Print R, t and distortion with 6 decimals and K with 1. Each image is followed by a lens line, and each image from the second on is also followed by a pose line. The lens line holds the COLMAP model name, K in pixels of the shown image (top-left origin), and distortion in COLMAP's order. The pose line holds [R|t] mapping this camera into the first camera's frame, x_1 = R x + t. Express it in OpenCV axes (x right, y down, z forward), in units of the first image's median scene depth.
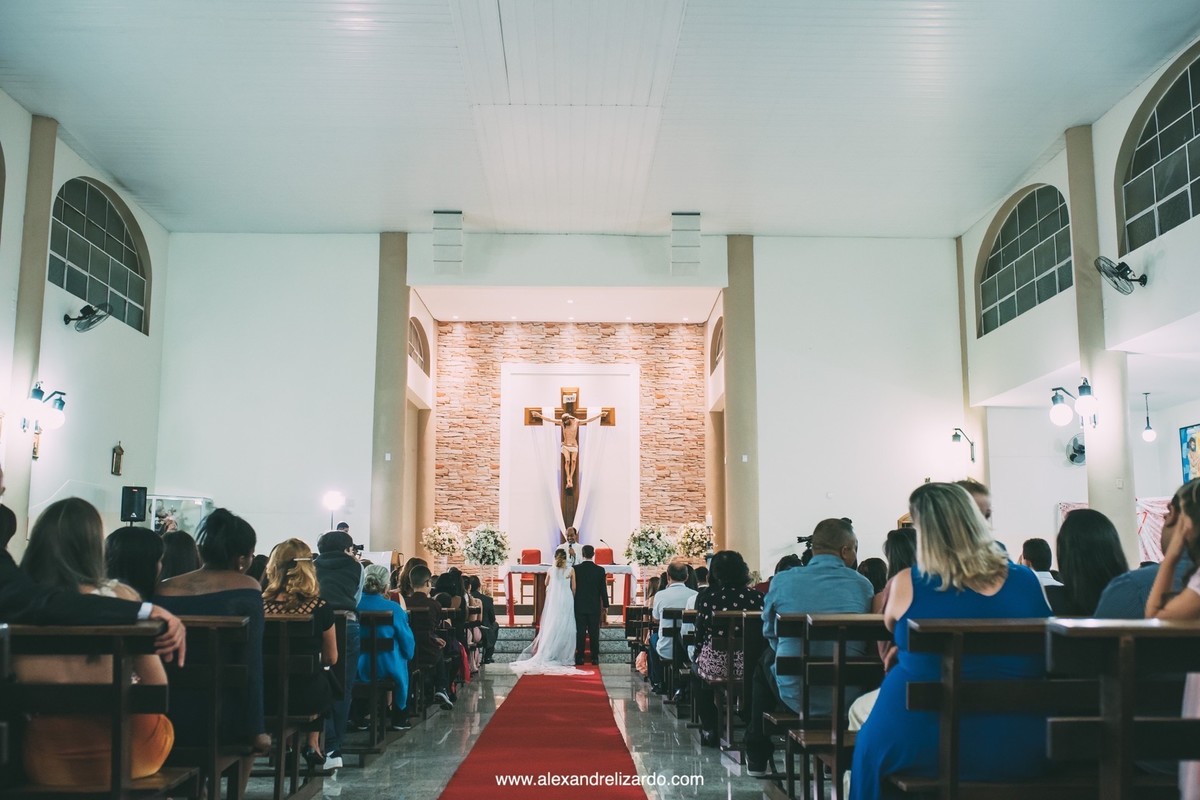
lens RADIAL K [[1151.6, 0, 600.0], [0, 1151.6, 400.0], [0, 0, 1]] dist [-0.061469, 0.083659]
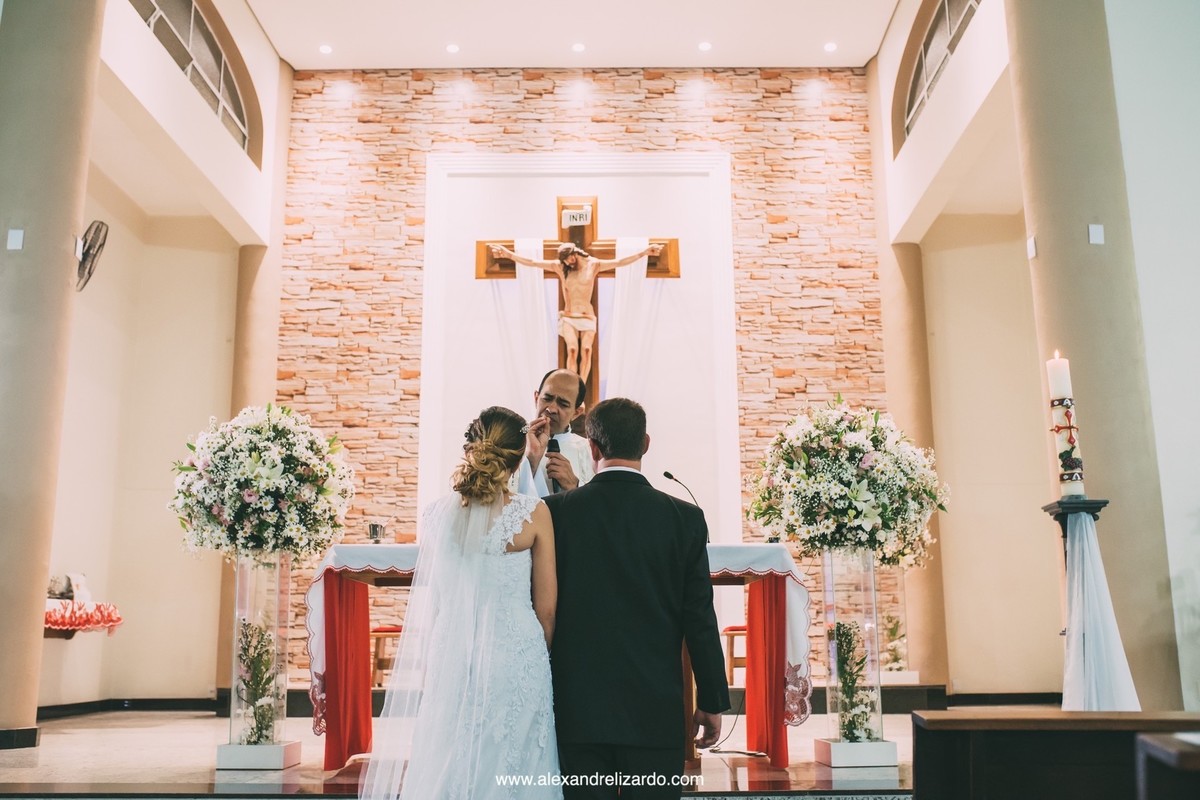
lens RADIAL K [[1151.6, 0, 600.0], [0, 1151.6, 400.0], [0, 0, 1]] dist [-0.061469, 0.083659]
pose [[0.999580, -0.012947, -0.025915, -0.006709], [0.011191, 0.997704, -0.066798, 0.098318], [0.026720, 0.066480, 0.997430, 0.560071]]
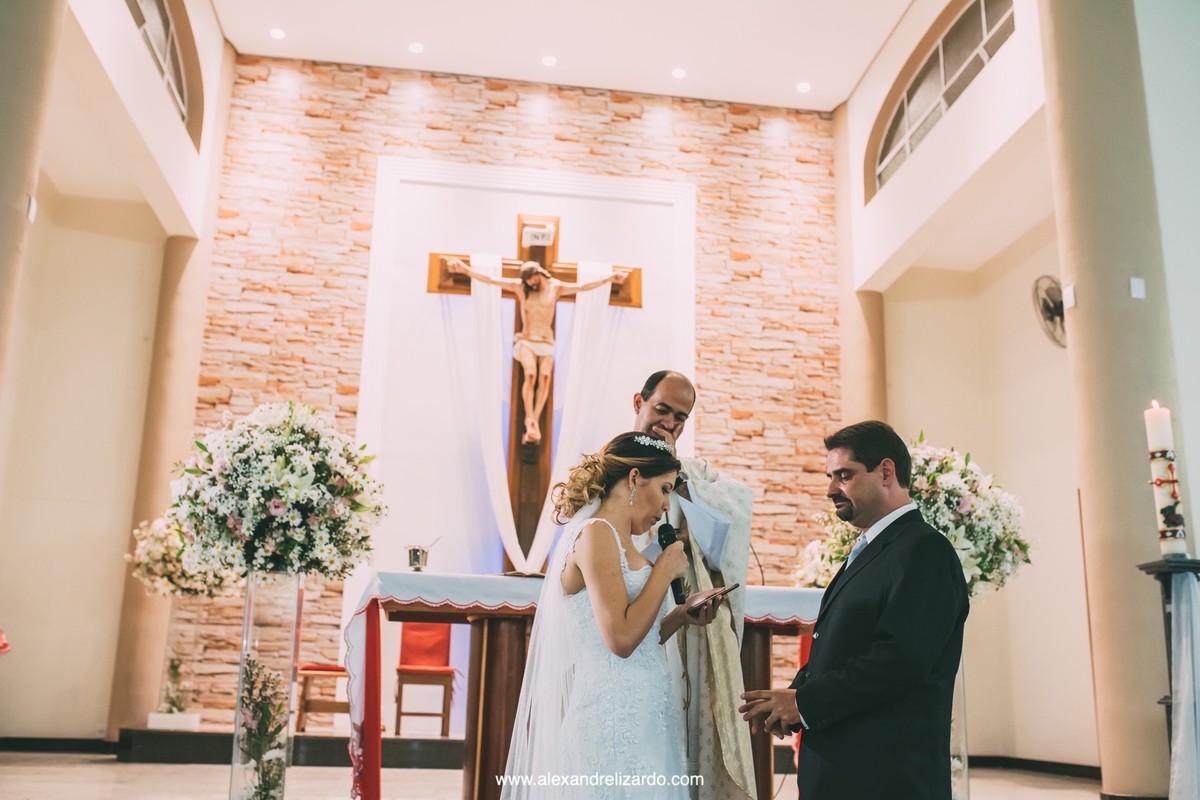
lens RADIAL K [[1148.0, 0, 600.0], [0, 1148.0, 400.0], [0, 0, 1]] dist [-0.070950, 0.117461]
pose [[0.992462, 0.052971, 0.110517, -0.046914], [-0.041126, 0.993425, -0.106839, 0.101350], [-0.115449, 0.101488, 0.988115, 0.587411]]
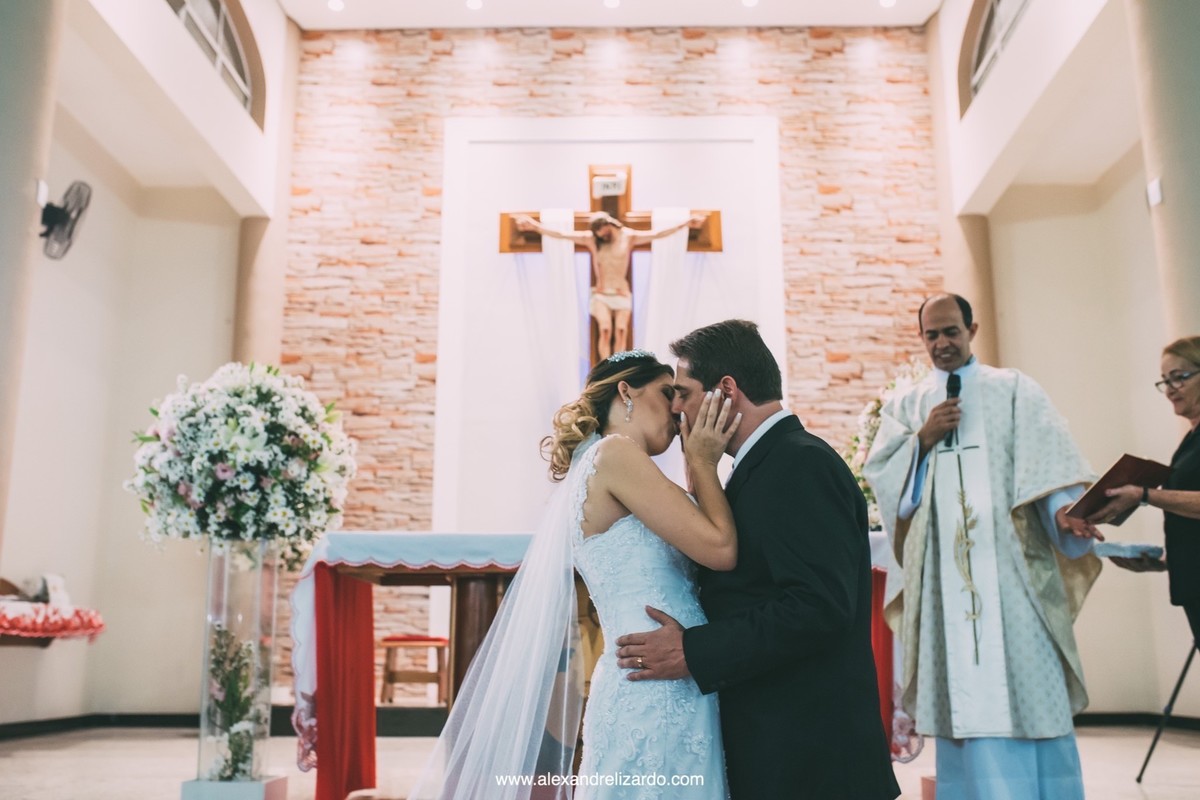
lens RADIAL K [[1148.0, 0, 600.0], [0, 1148.0, 400.0], [0, 0, 1]] dist [-0.070950, 0.117461]
pose [[0.999110, -0.011050, -0.040699, -0.014104], [0.007919, 0.997053, -0.076308, 0.103833], [0.041423, 0.075918, 0.996253, 0.602343]]
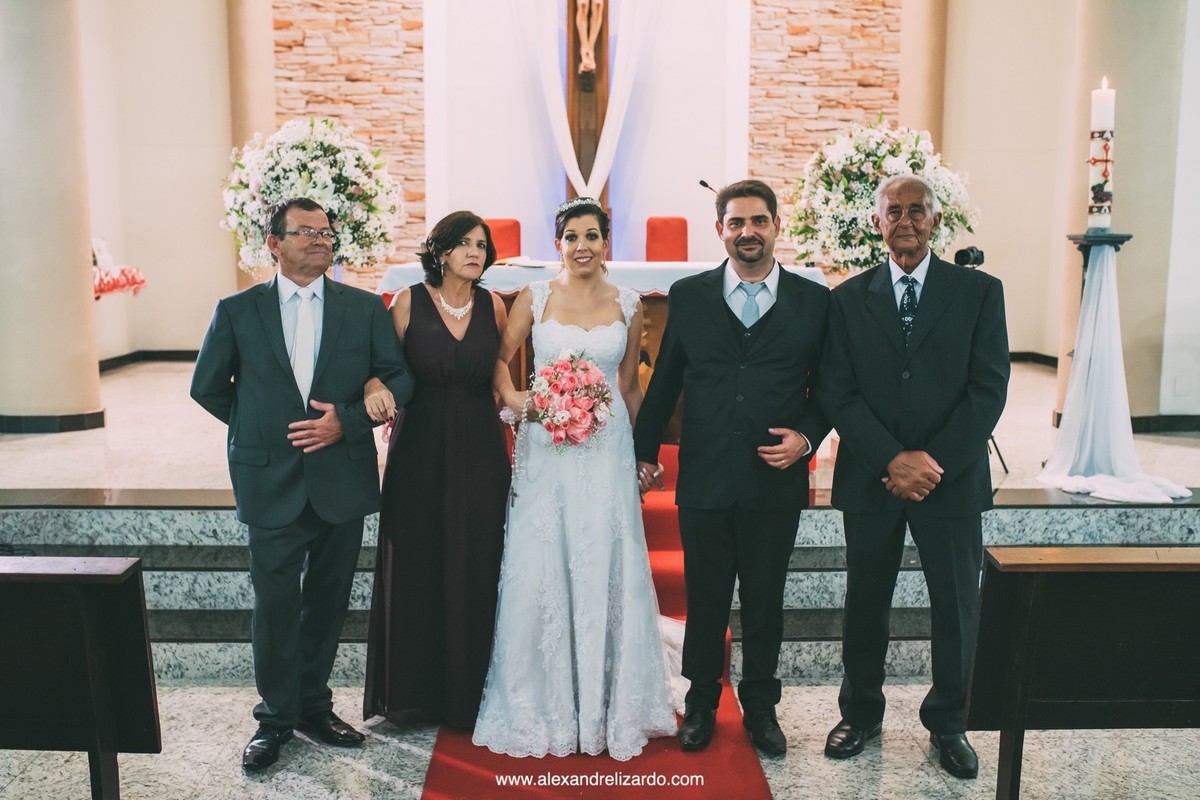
lens RADIAL K [[1148.0, 0, 600.0], [0, 1148.0, 400.0], [0, 0, 1]] dist [-0.070950, 0.117461]
pose [[0.999993, 0.003794, -0.000419, -0.020830], [-0.003531, 0.961296, 0.275496, 0.075083], [0.001448, -0.275492, 0.961302, 0.554135]]
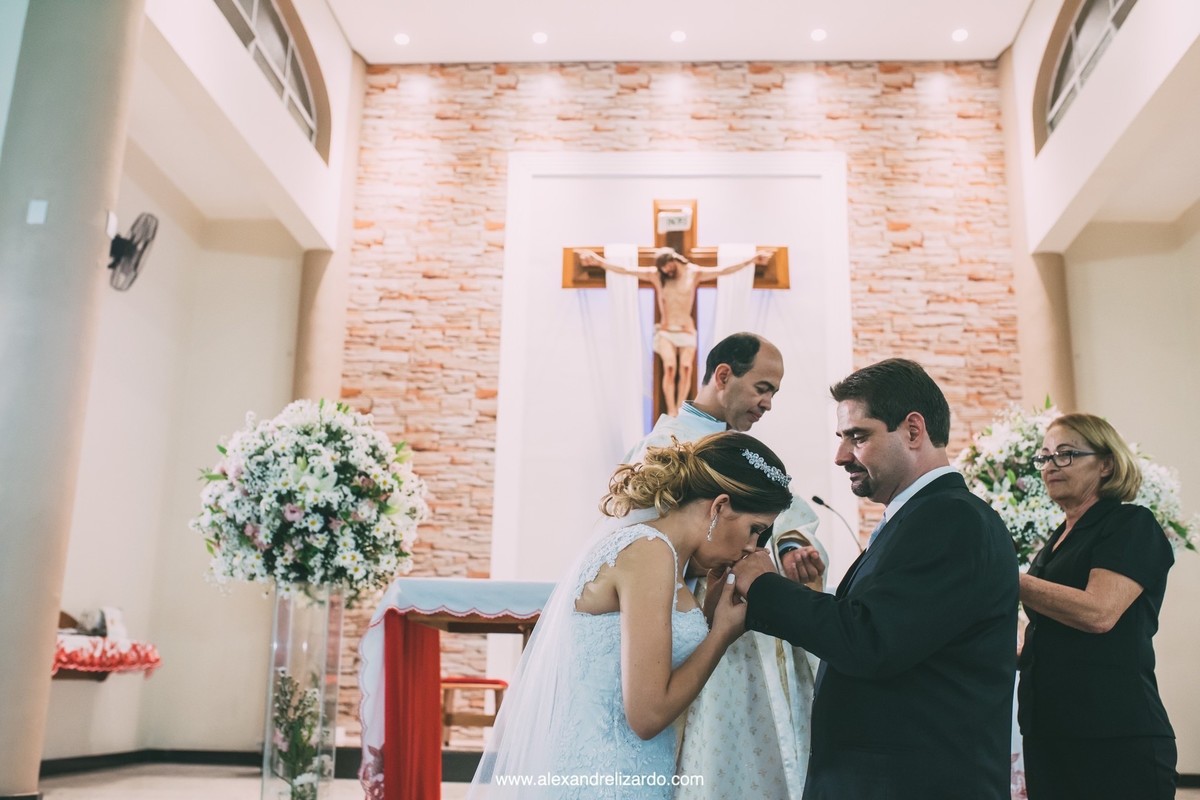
lens RADIAL K [[1148.0, 0, 600.0], [0, 1148.0, 400.0], [0, 0, 1]] dist [-0.070950, 0.117461]
pose [[0.996570, -0.000471, -0.082752, -0.019283], [-0.008358, 0.994297, -0.106321, 0.102084], [0.082330, 0.106648, 0.990882, 0.609014]]
